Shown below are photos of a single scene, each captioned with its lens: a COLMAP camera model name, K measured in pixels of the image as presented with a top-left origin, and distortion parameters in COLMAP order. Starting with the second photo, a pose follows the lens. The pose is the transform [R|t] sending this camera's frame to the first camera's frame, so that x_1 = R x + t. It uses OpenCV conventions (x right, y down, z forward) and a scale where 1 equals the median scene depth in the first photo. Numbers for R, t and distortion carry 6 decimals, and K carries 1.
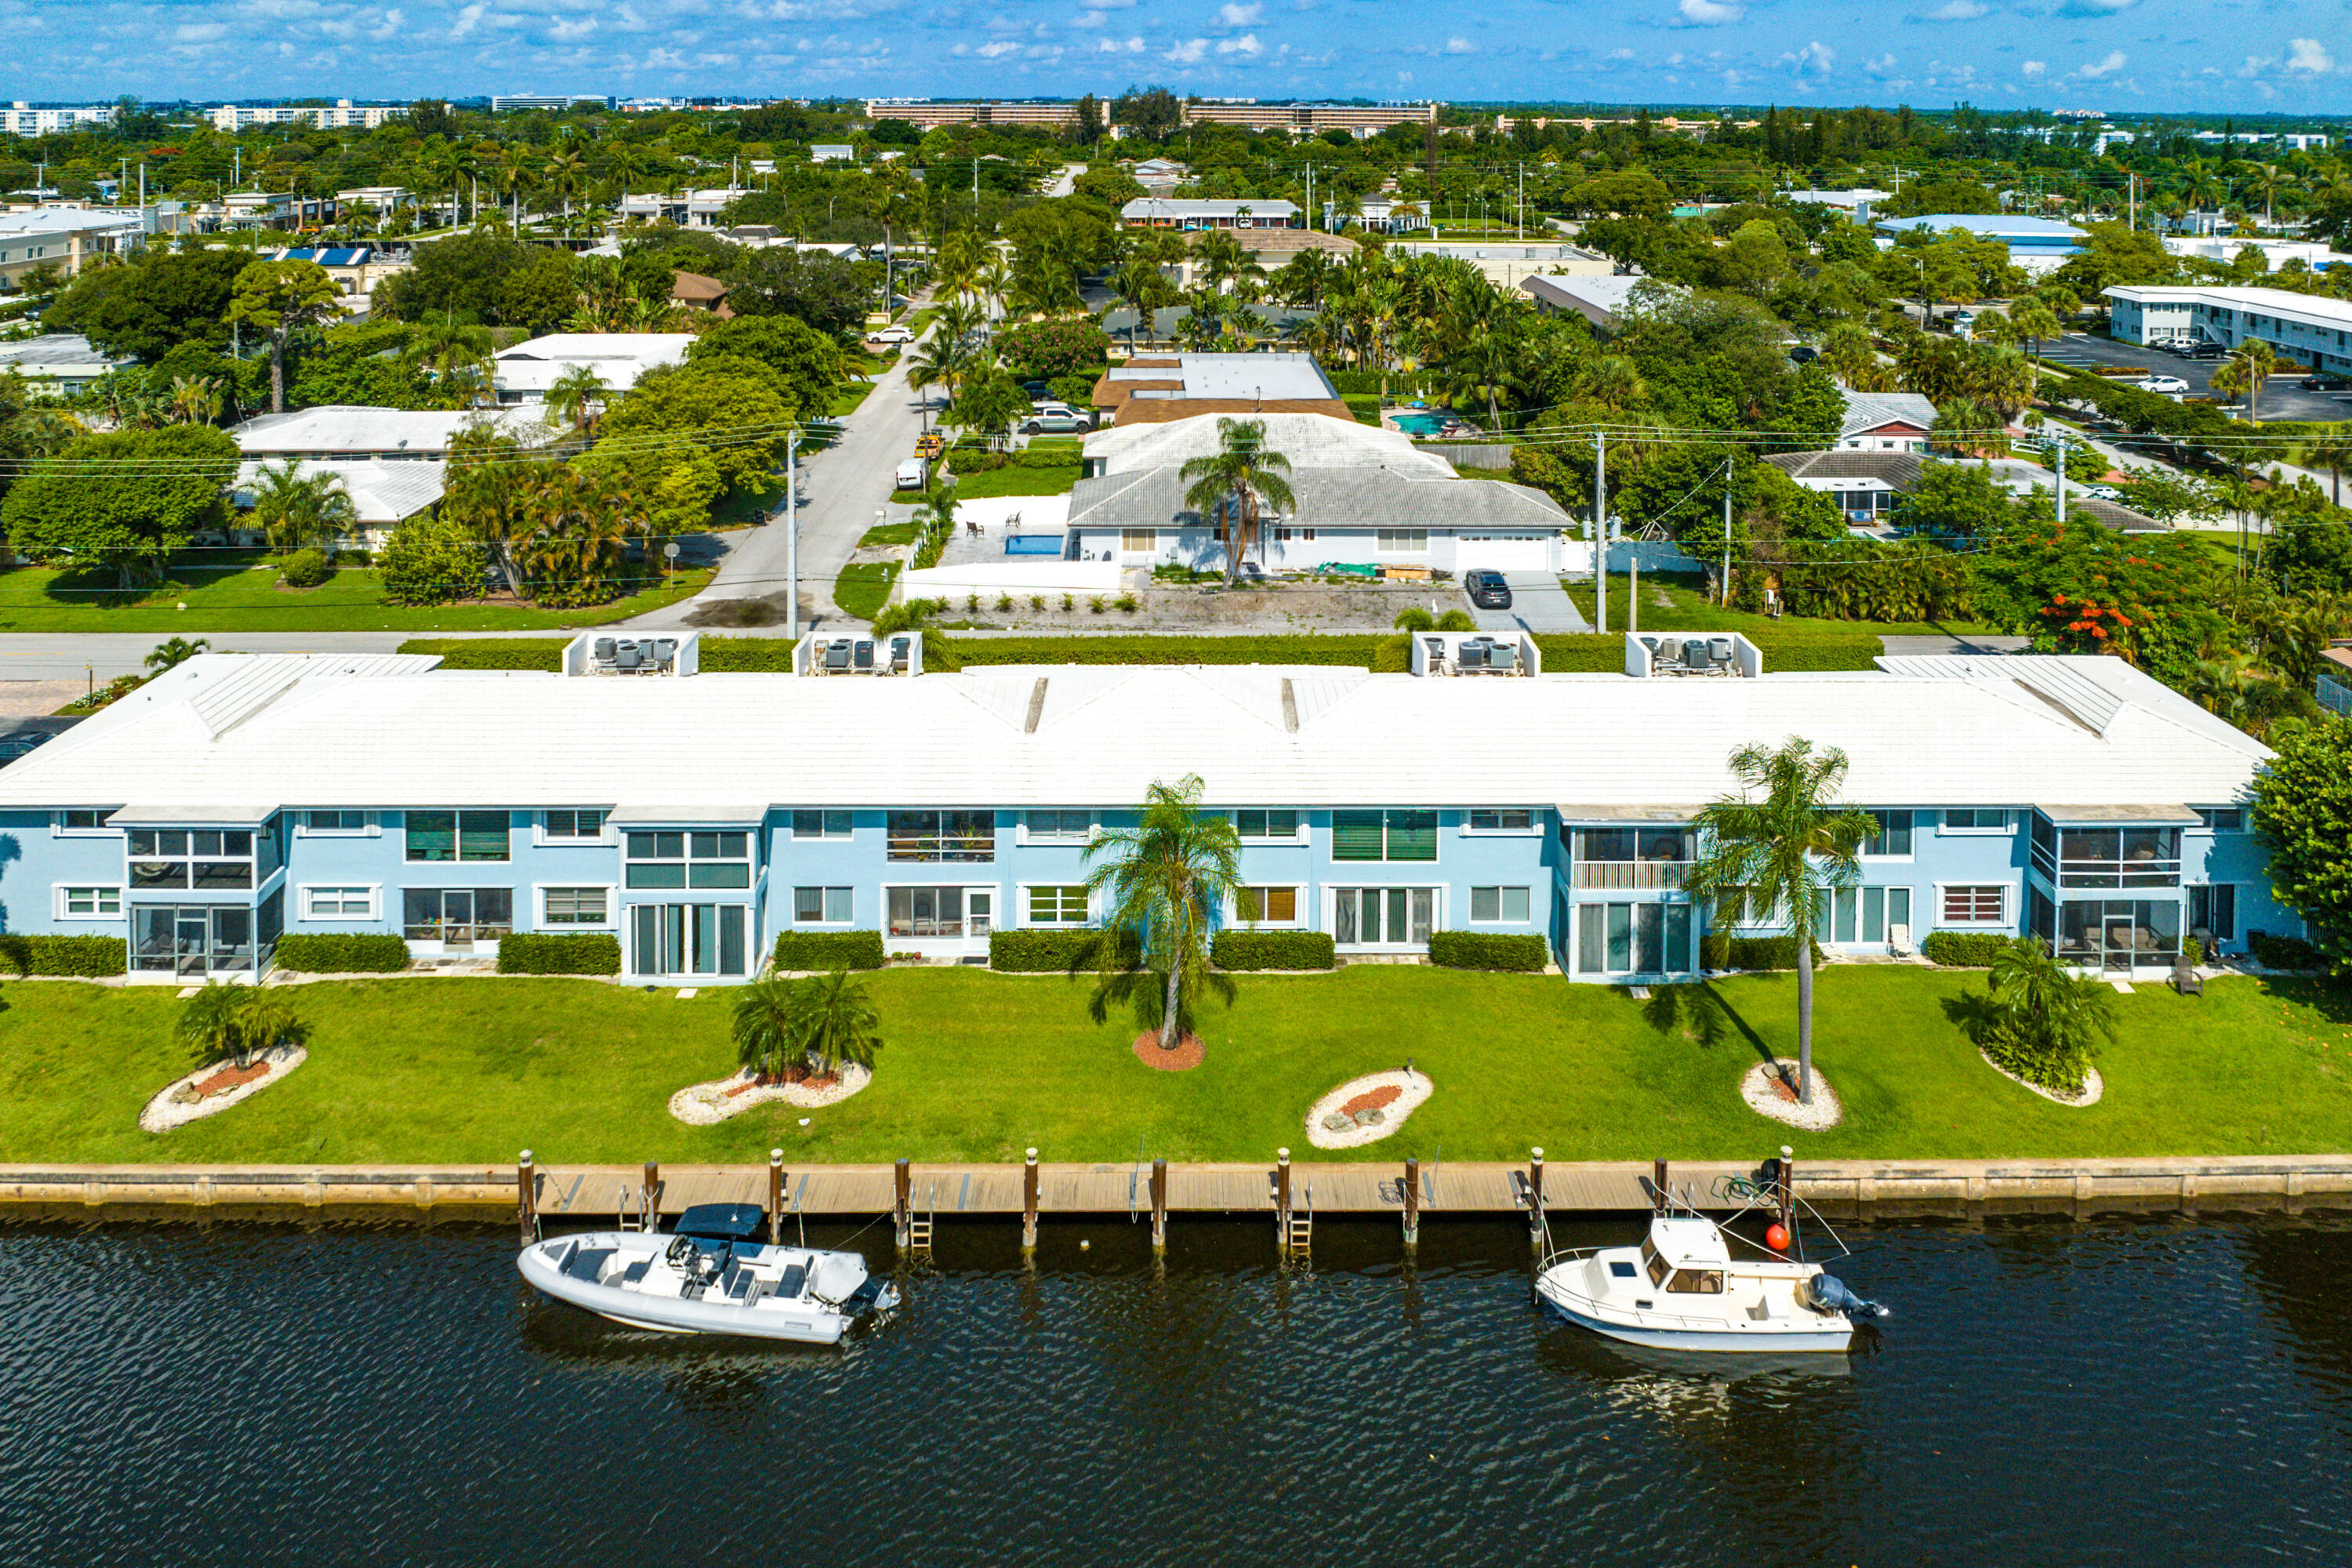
lens RADIAL K [[1695.3, 0, 1175.8], [0, 1695.3, 796.0], [0, 0, 1]] dist [-0.020687, -0.010108]
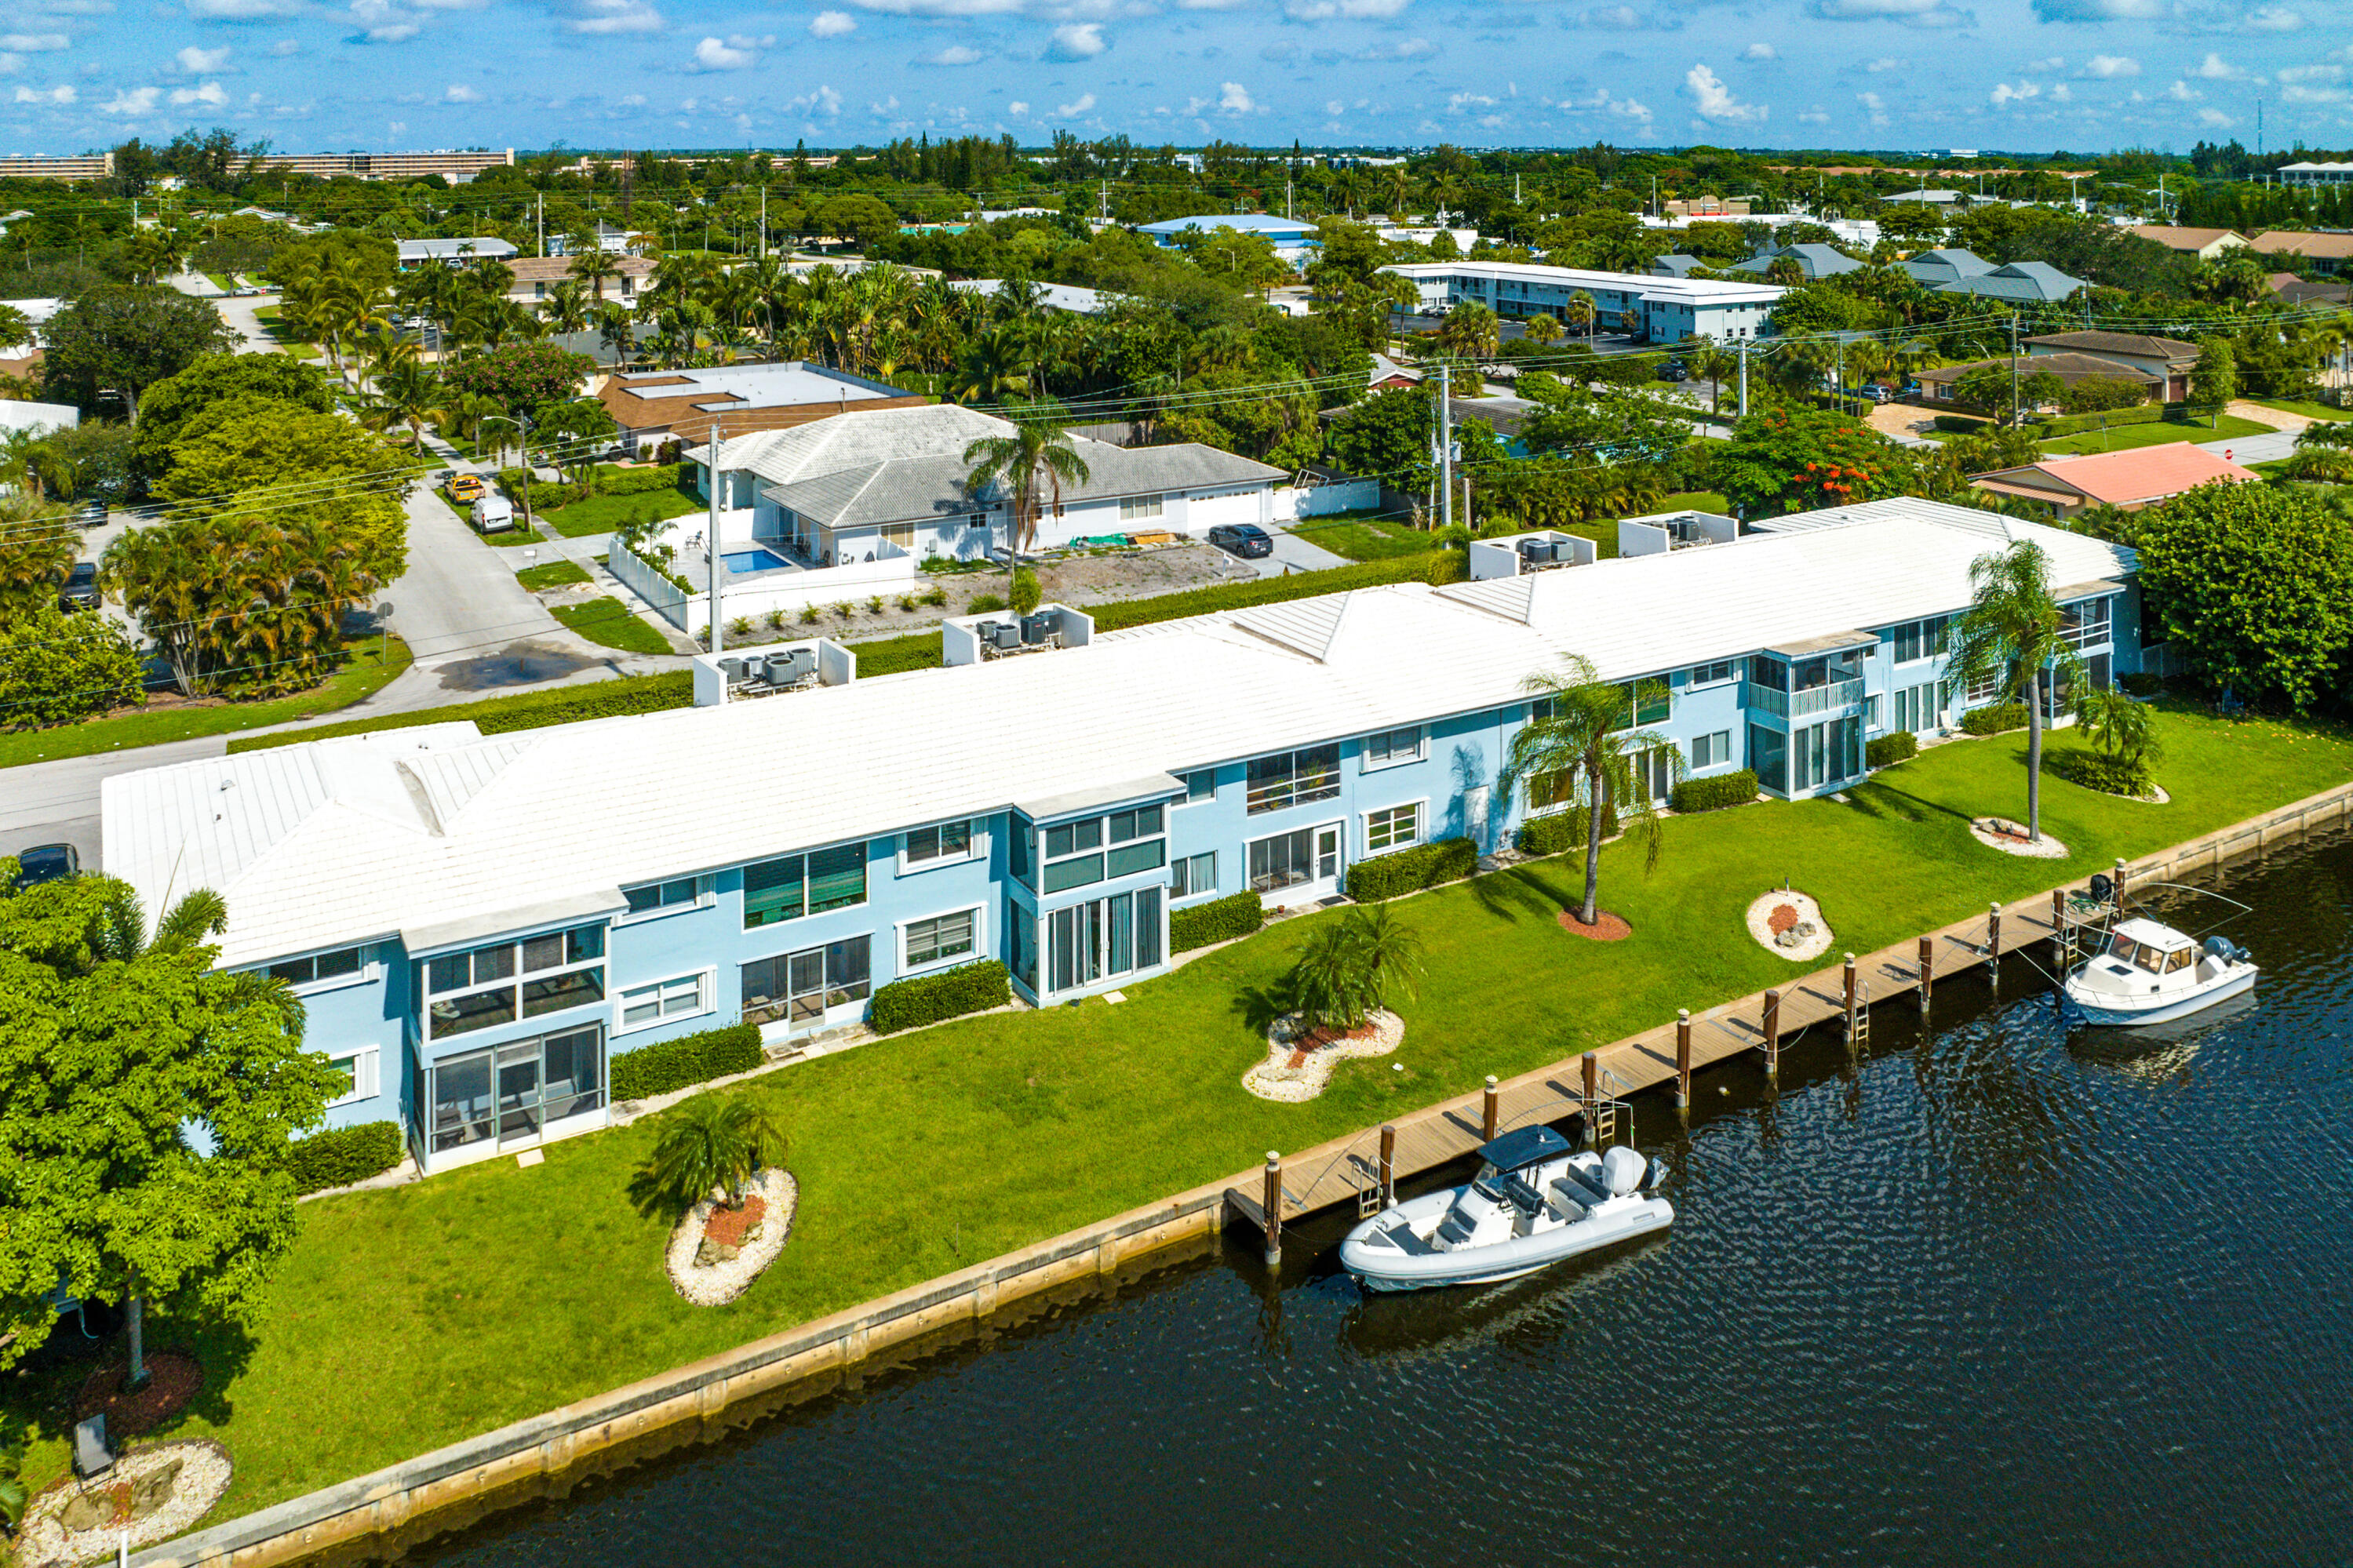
lens RADIAL K [[1695.8, 0, 1176.3], [0, 1695.8, 796.0], [0, 0, 1]] dist [-0.020687, -0.010108]
pose [[0.863502, -0.185582, 0.468960, -0.641620], [0.196455, 0.980164, 0.026147, -0.004927], [-0.464510, 0.069552, 0.882832, 0.179397]]
